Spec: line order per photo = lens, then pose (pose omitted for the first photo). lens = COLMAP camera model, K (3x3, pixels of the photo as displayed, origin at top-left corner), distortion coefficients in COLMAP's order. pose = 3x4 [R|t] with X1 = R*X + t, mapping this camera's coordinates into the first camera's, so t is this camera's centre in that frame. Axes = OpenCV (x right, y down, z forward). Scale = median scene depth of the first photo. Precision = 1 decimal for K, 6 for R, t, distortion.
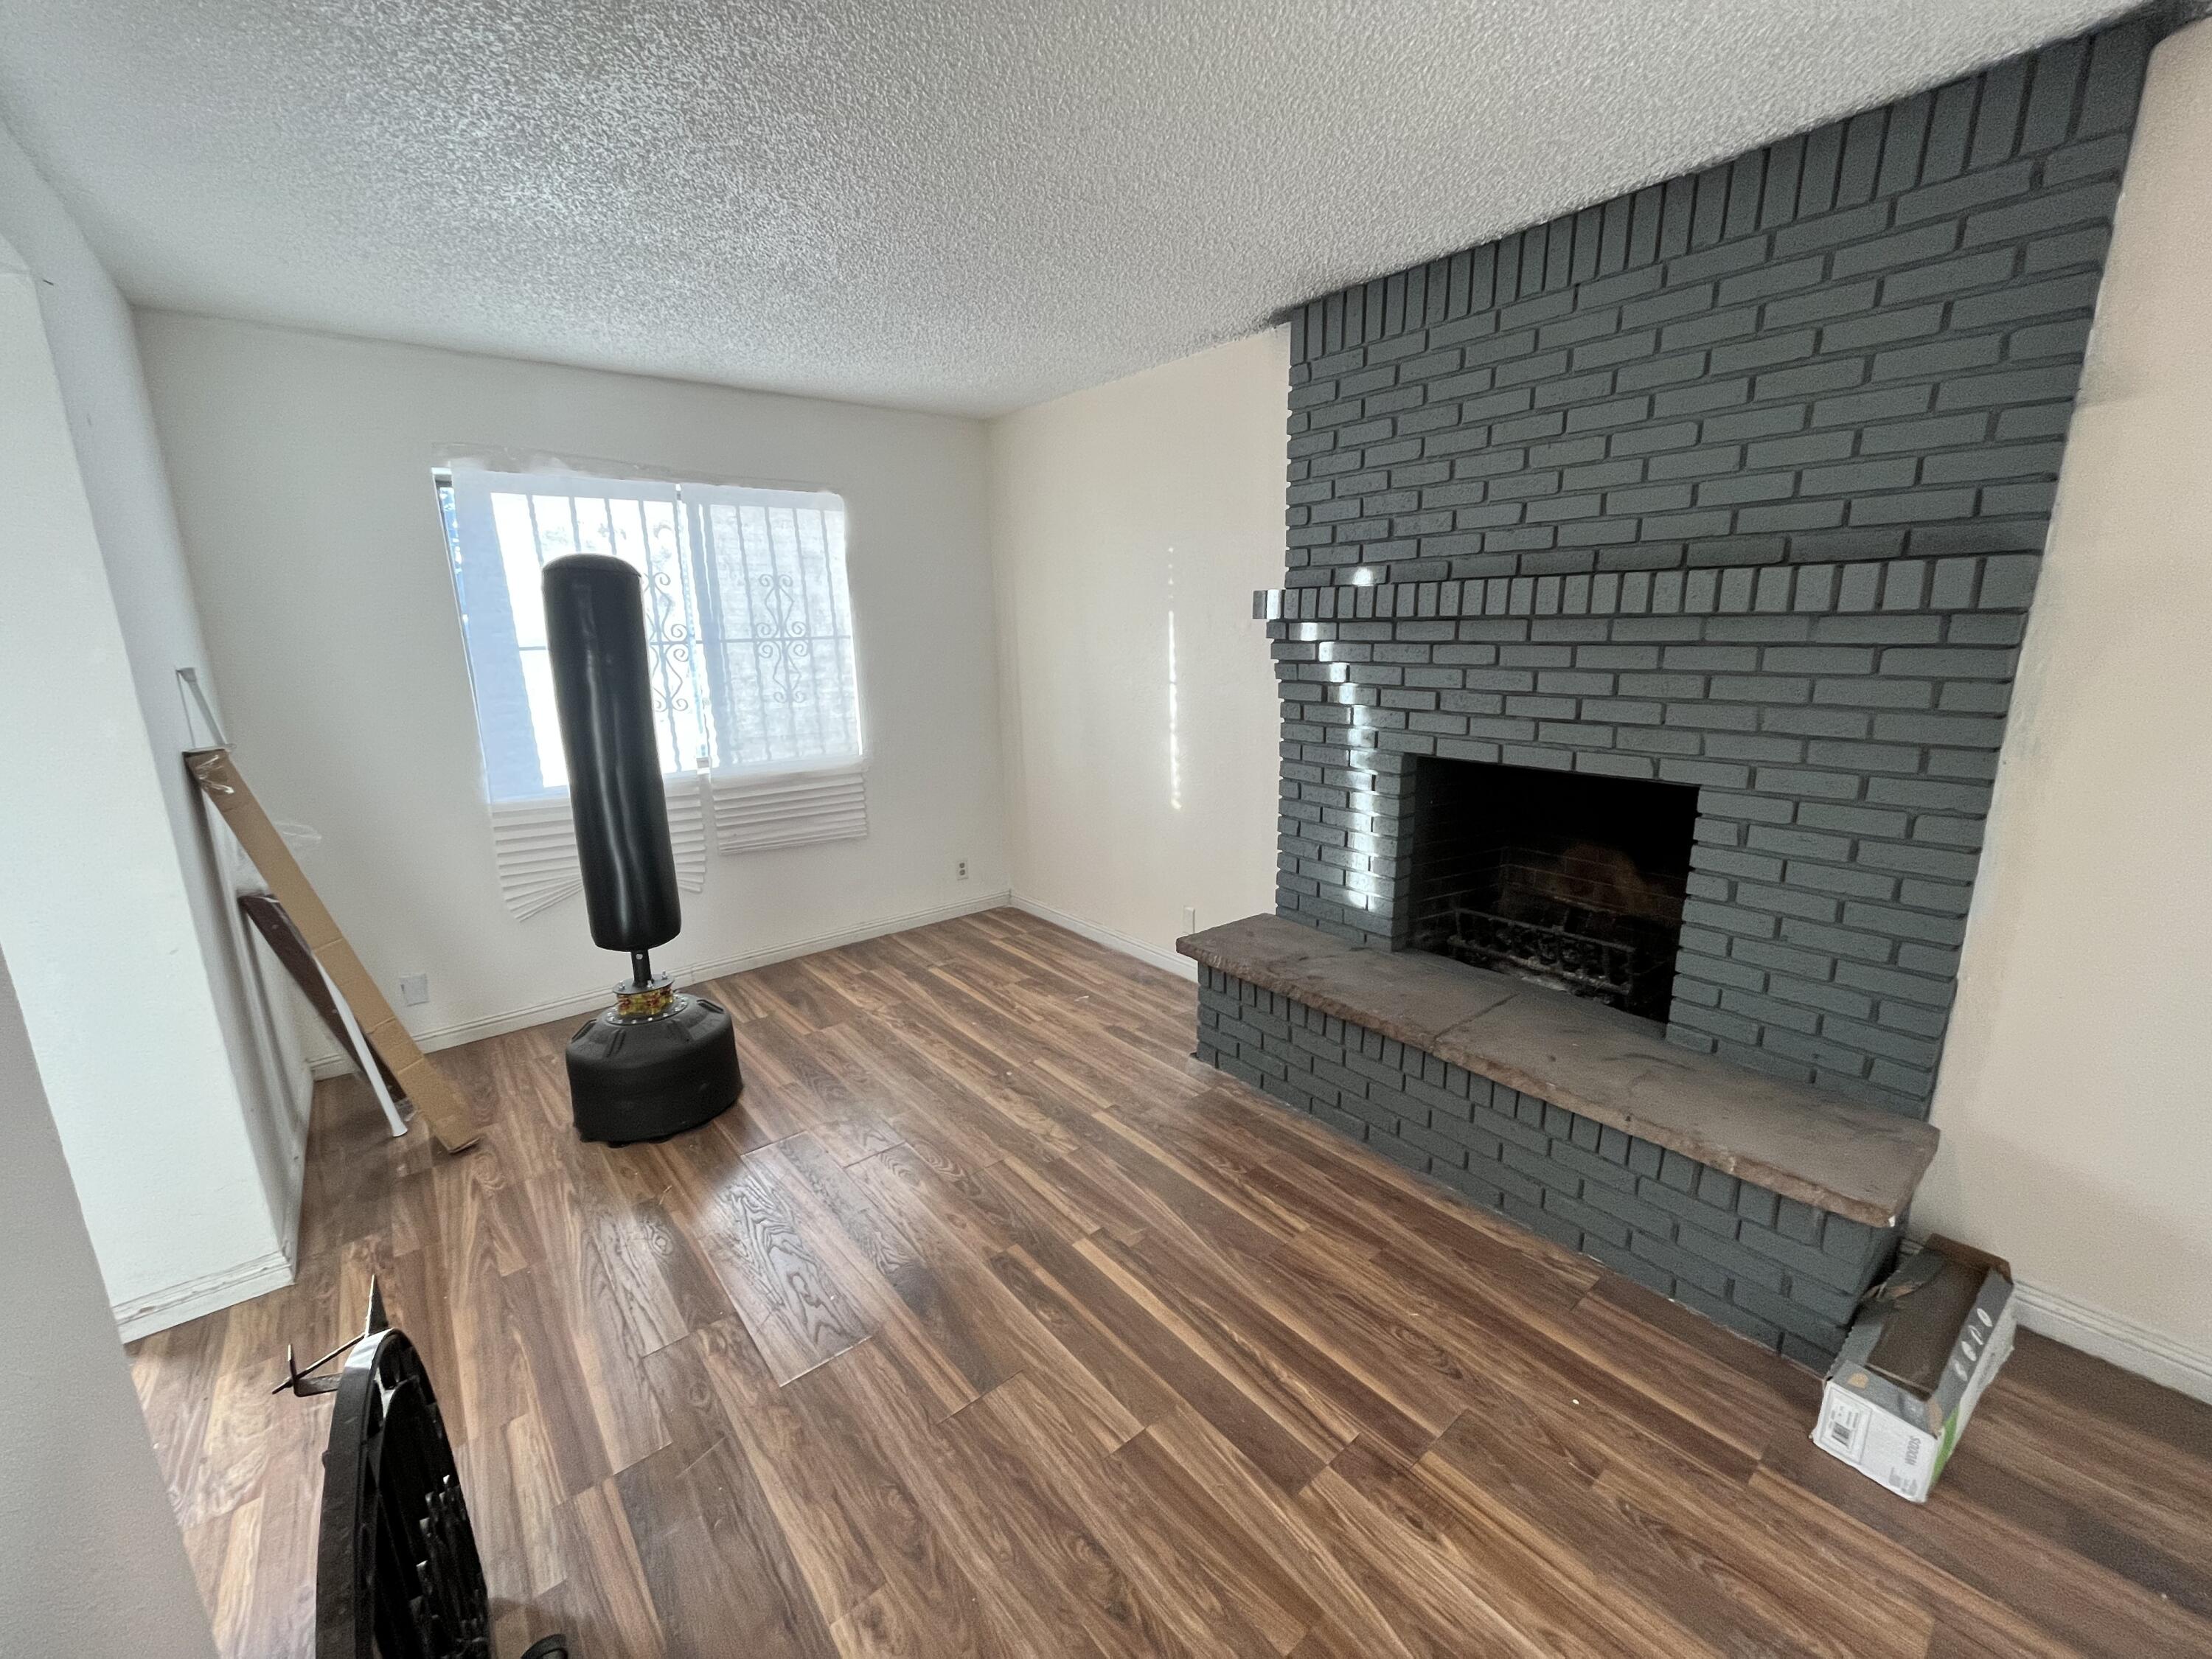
lens RADIAL K [[893.1, 0, 1100.6], [0, 893.1, 822.9], [0, 0, 1]] dist [-0.001129, -0.001400]
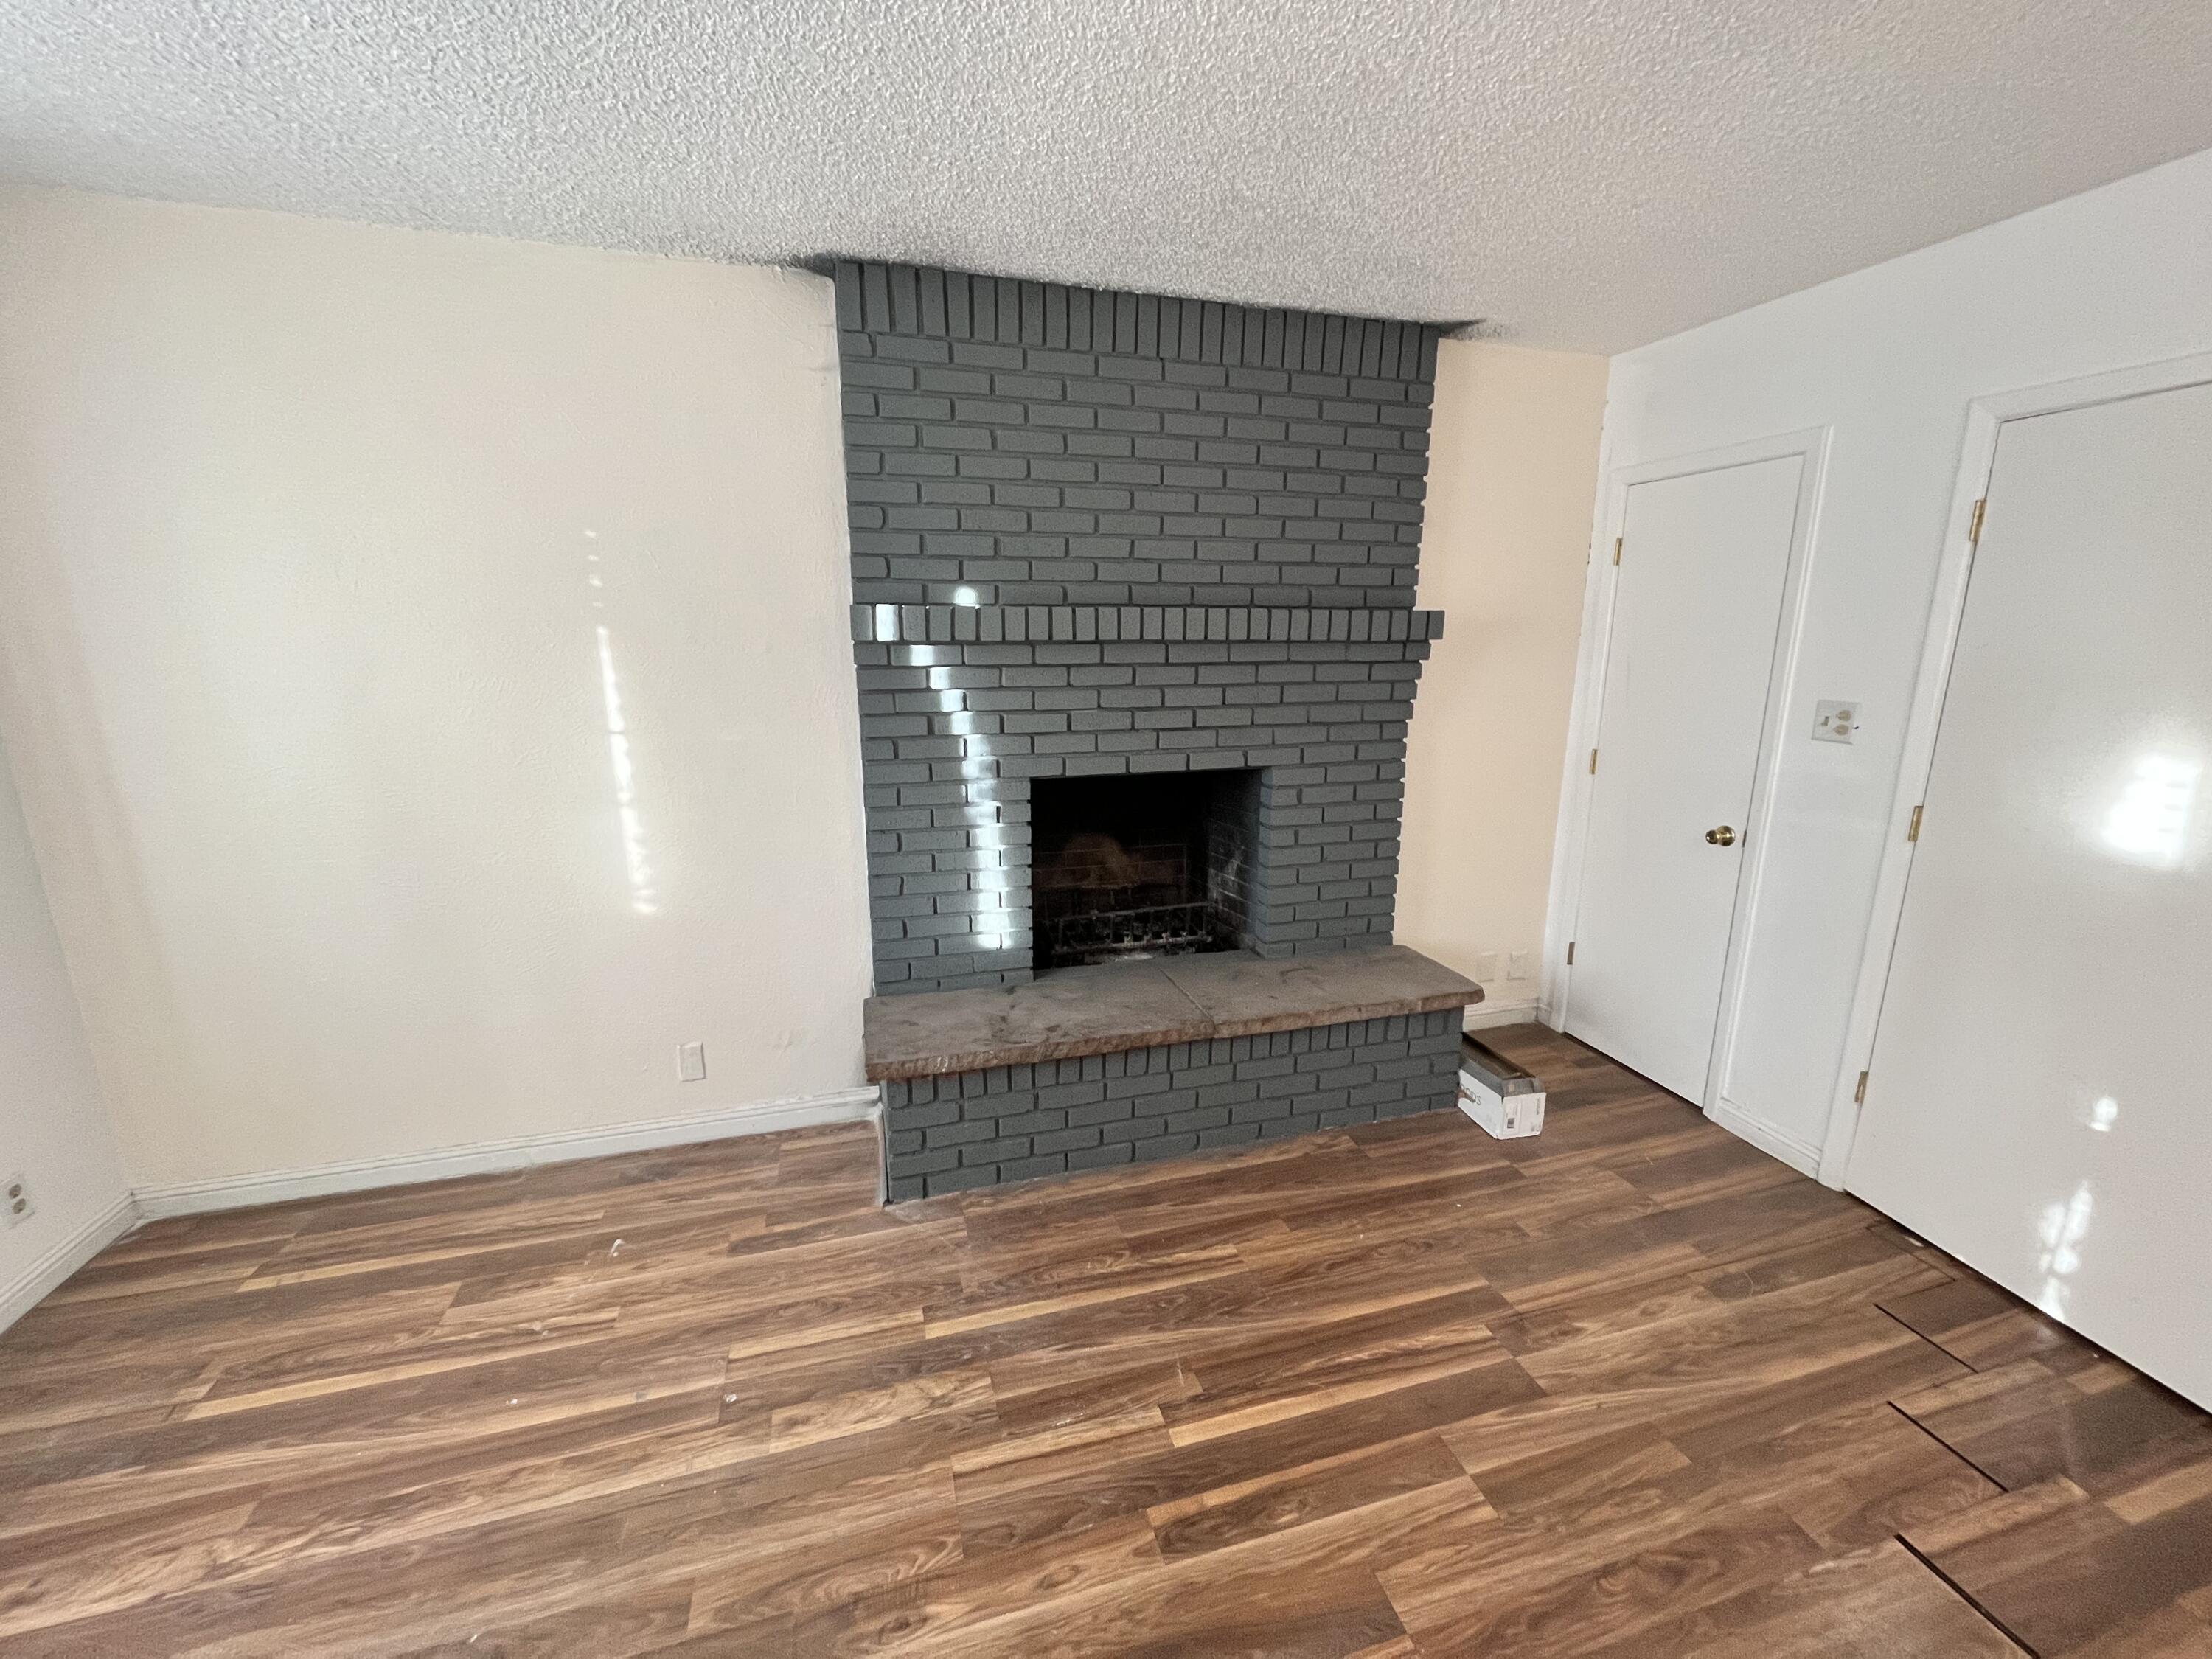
lens RADIAL K [[893.1, 0, 1110.3], [0, 893.1, 824.4], [0, 0, 1]] dist [-0.001129, -0.001400]
pose [[0.387838, -0.175454, 0.904875, -0.566932], [0.197465, 0.974739, 0.104365, -0.123392], [-0.900327, 0.138205, 0.412686, 0.568321]]
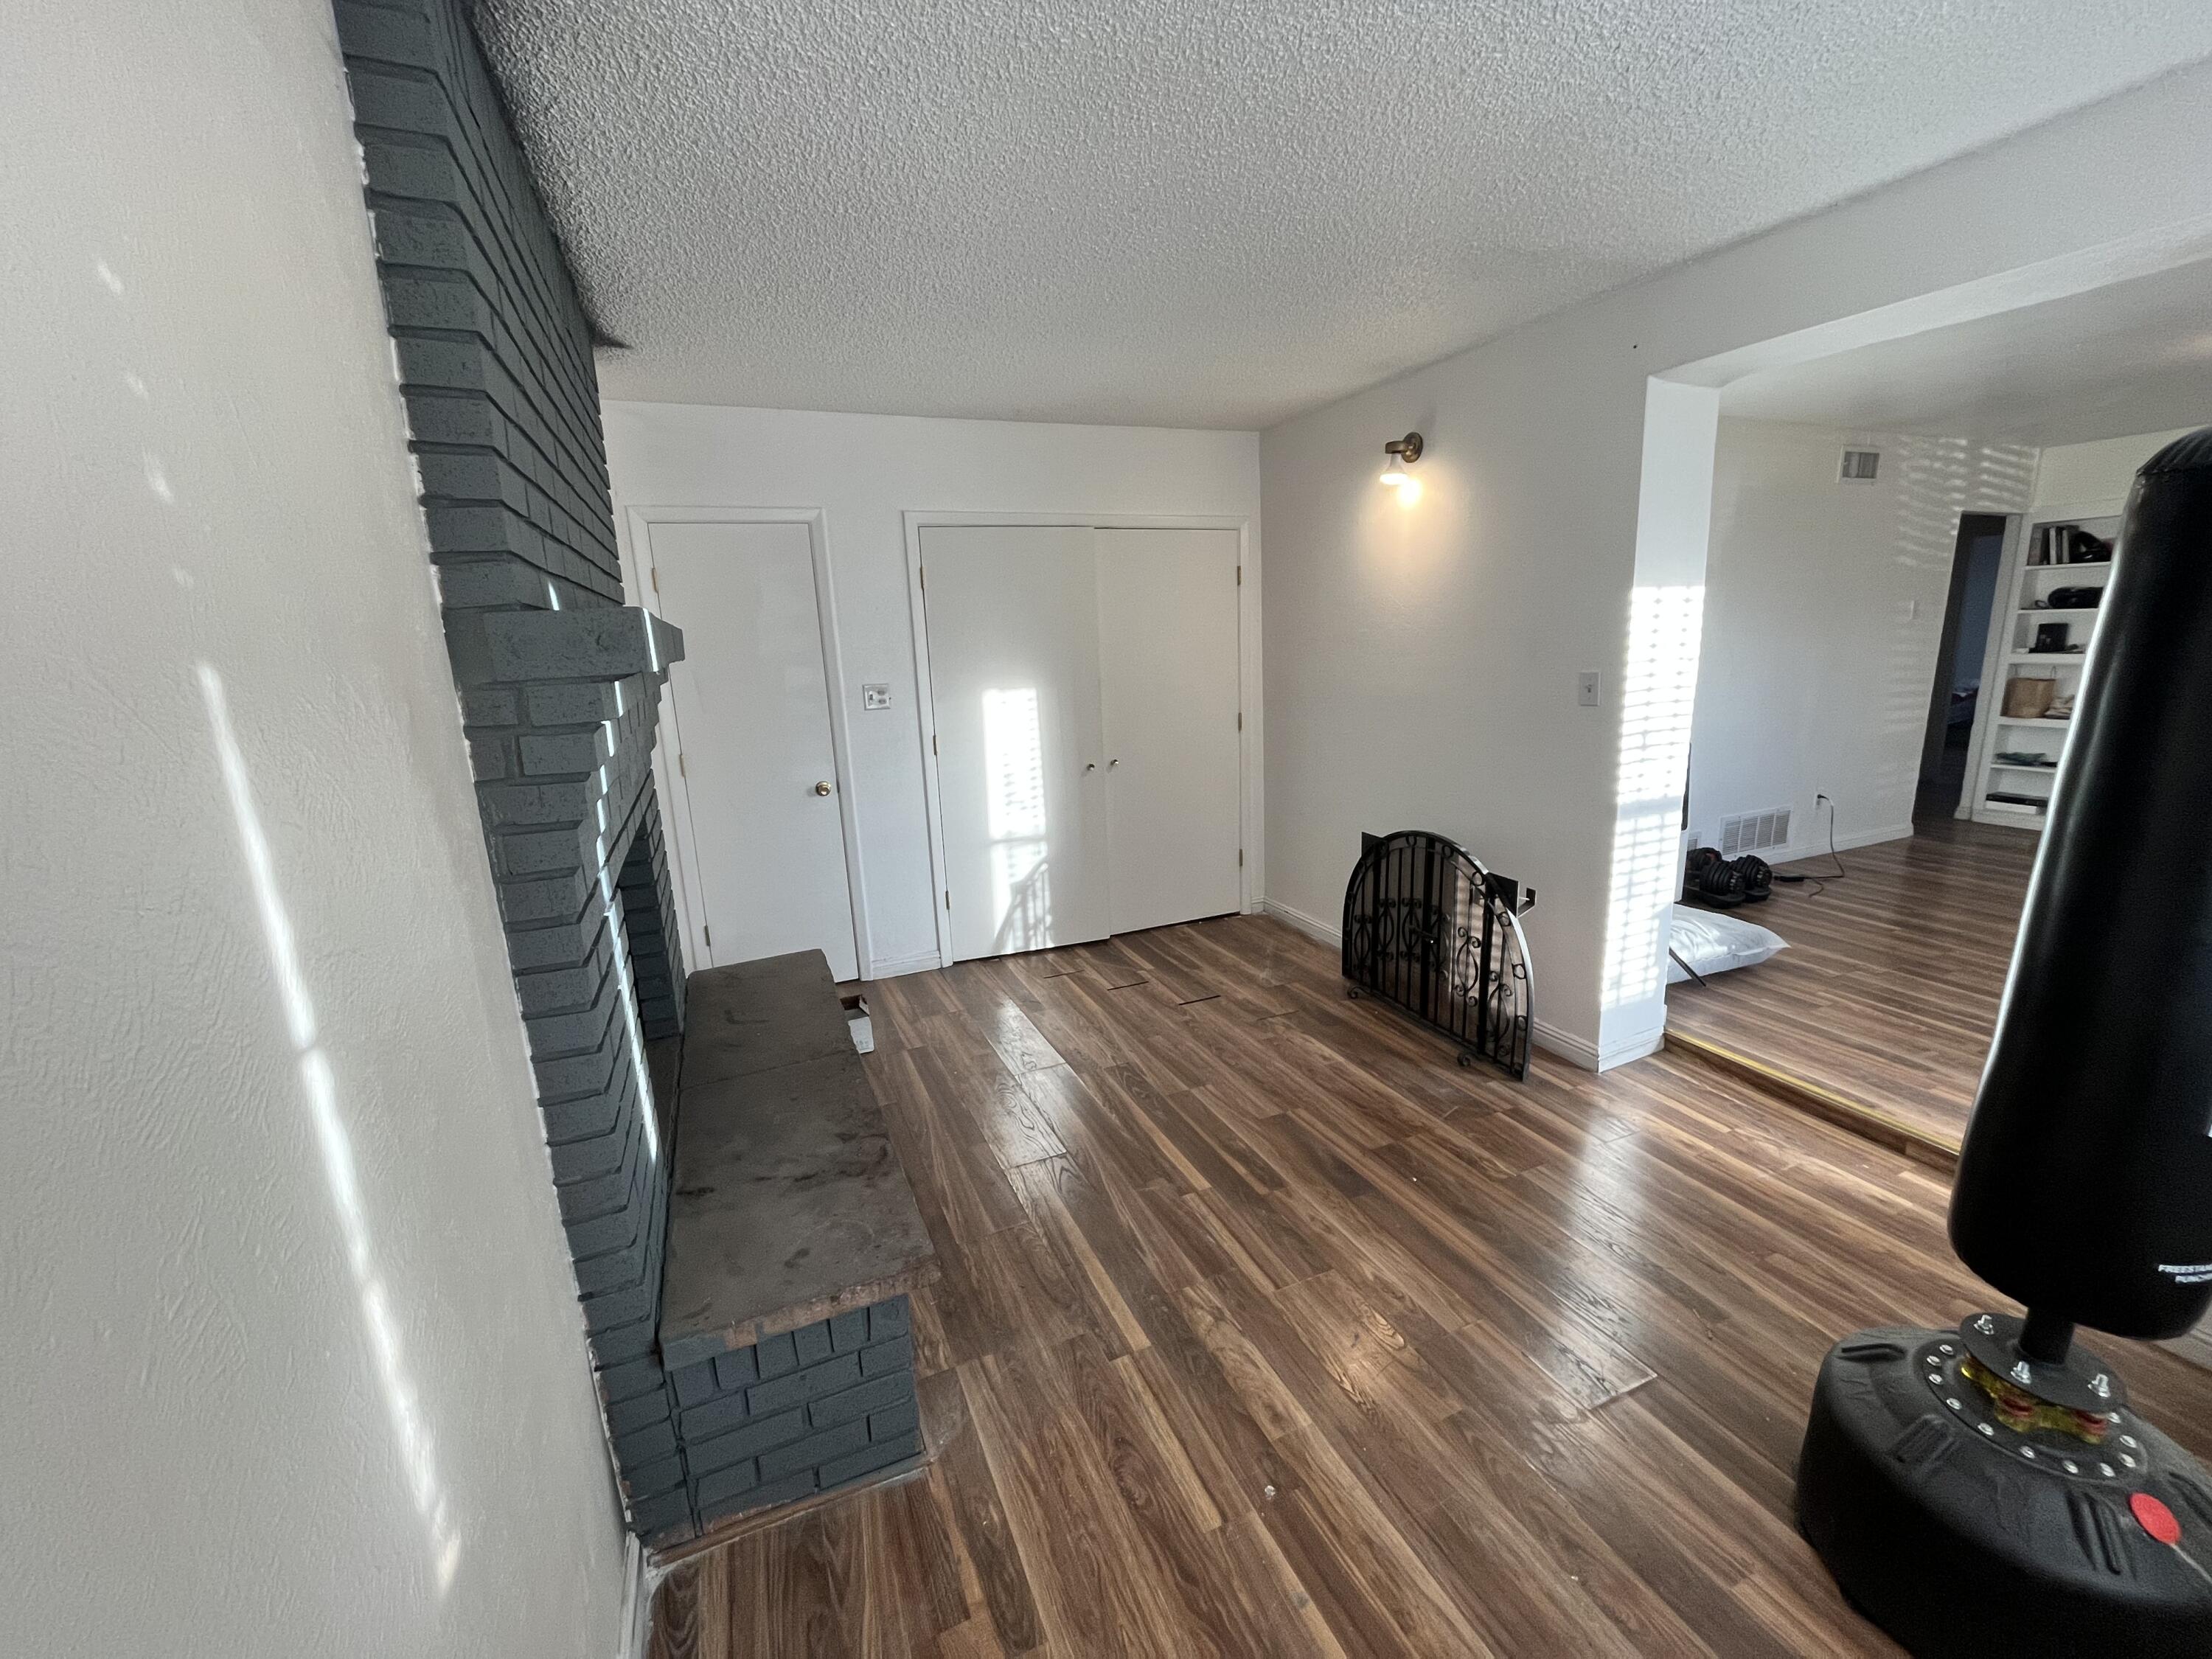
lens RADIAL K [[893.1, 0, 1105.1], [0, 893.1, 824.3], [0, 0, 1]] dist [-0.001129, -0.001400]
pose [[-0.961964, -0.001757, 0.273172, -0.181522], [0.115208, 0.904093, 0.411513, -0.364294], [-0.247696, 0.427332, -0.869502, 1.571216]]
